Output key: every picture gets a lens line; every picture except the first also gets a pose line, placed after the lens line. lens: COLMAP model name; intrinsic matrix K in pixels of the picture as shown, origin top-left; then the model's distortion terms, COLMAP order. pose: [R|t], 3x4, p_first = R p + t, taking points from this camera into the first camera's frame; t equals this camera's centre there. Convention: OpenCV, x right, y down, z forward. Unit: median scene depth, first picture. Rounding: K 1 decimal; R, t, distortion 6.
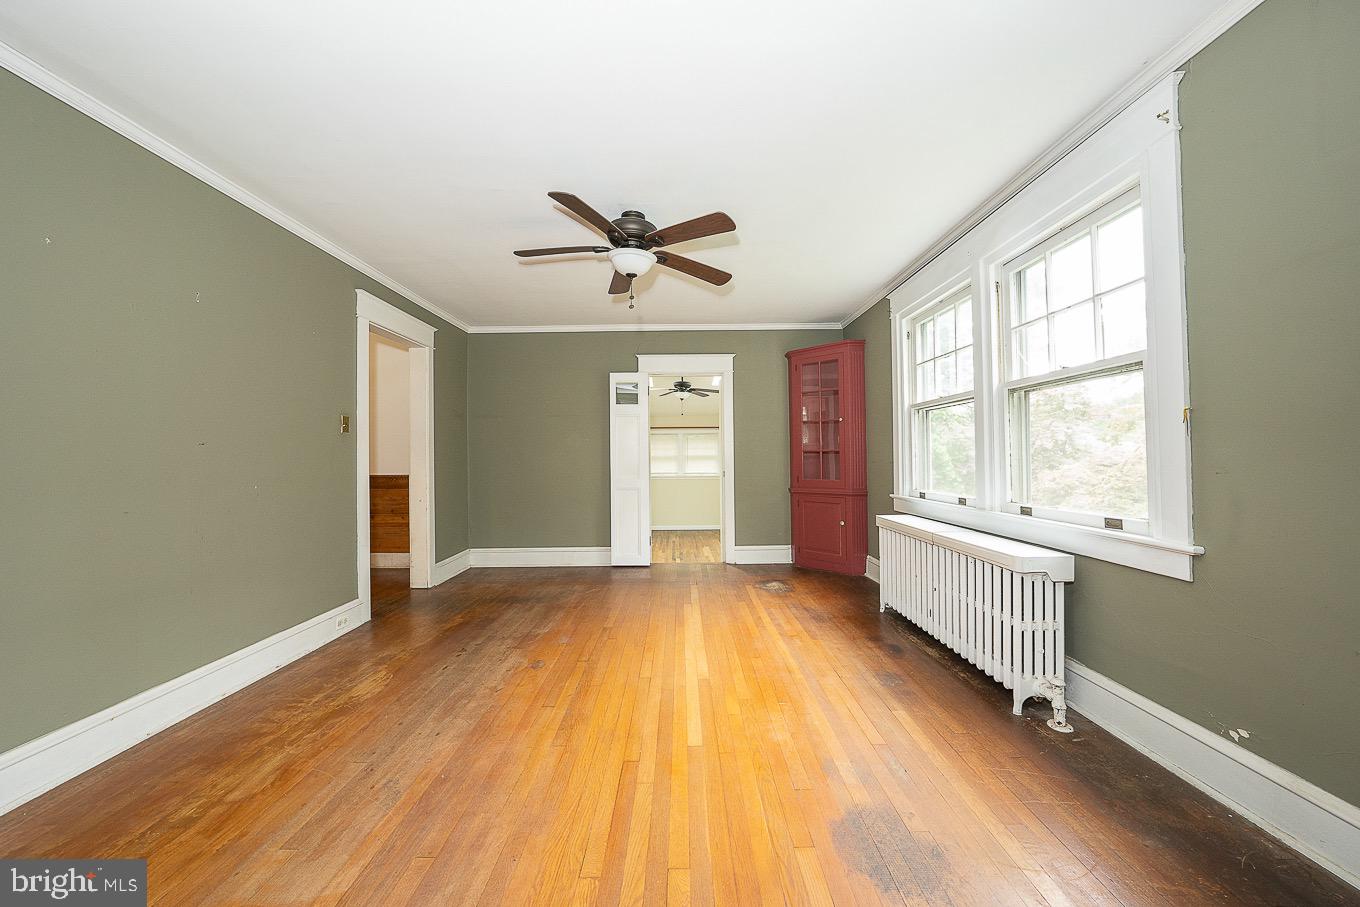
lens RADIAL K [[473.2, 0, 684.5], [0, 473.2, 451.6], [0, 0, 1]] dist [-0.022682, 0.004204]
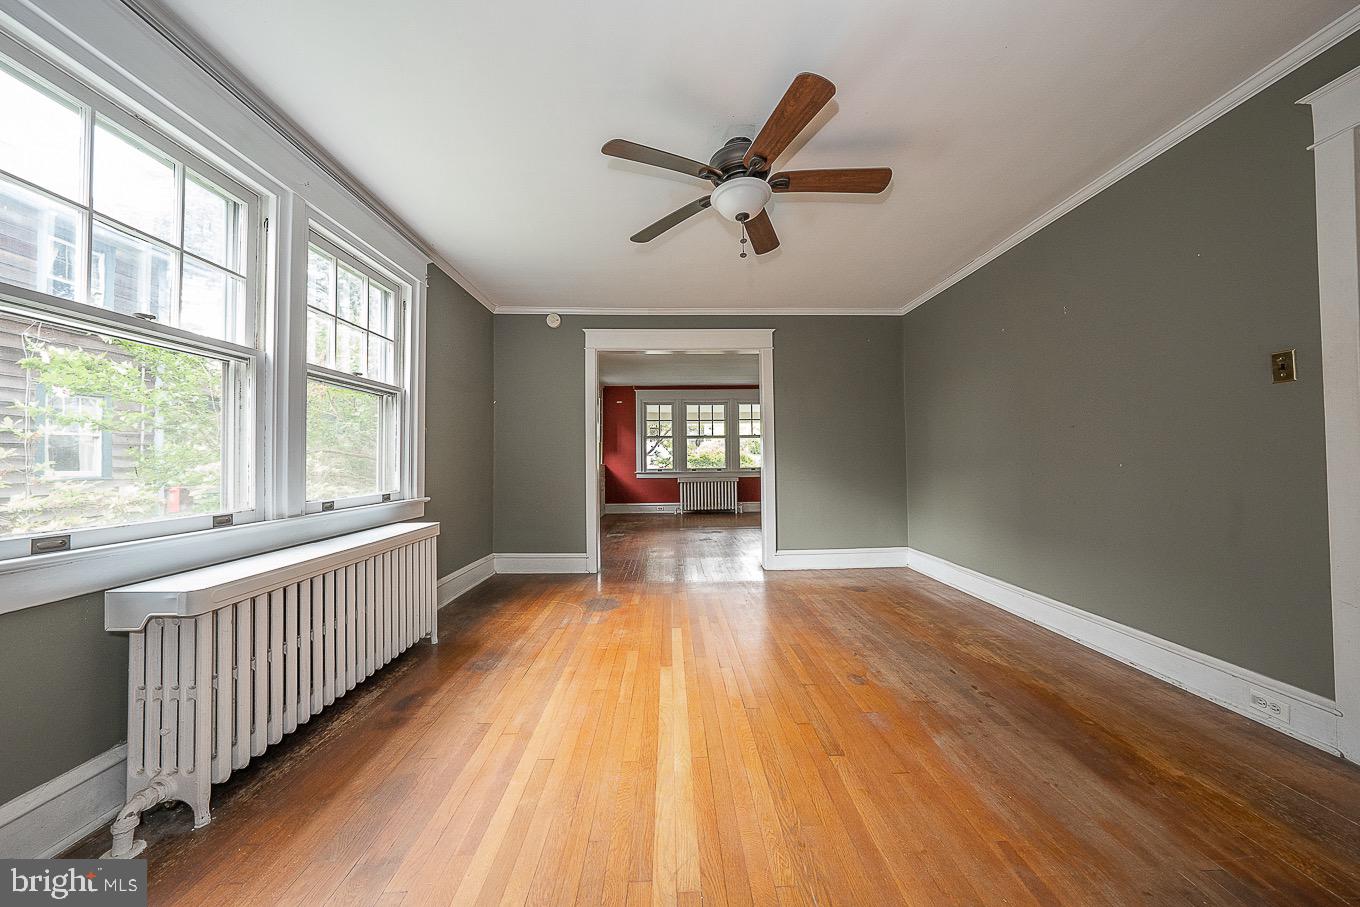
lens RADIAL K [[473.2, 0, 684.5], [0, 473.2, 451.6], [0, 0, 1]] dist [-0.022682, 0.004204]
pose [[-0.999533, 0.019743, -0.023344, 0.015744], [0.020484, 0.999279, -0.031957, 0.058900], [0.022696, -0.032420, -0.999217, 1.918603]]
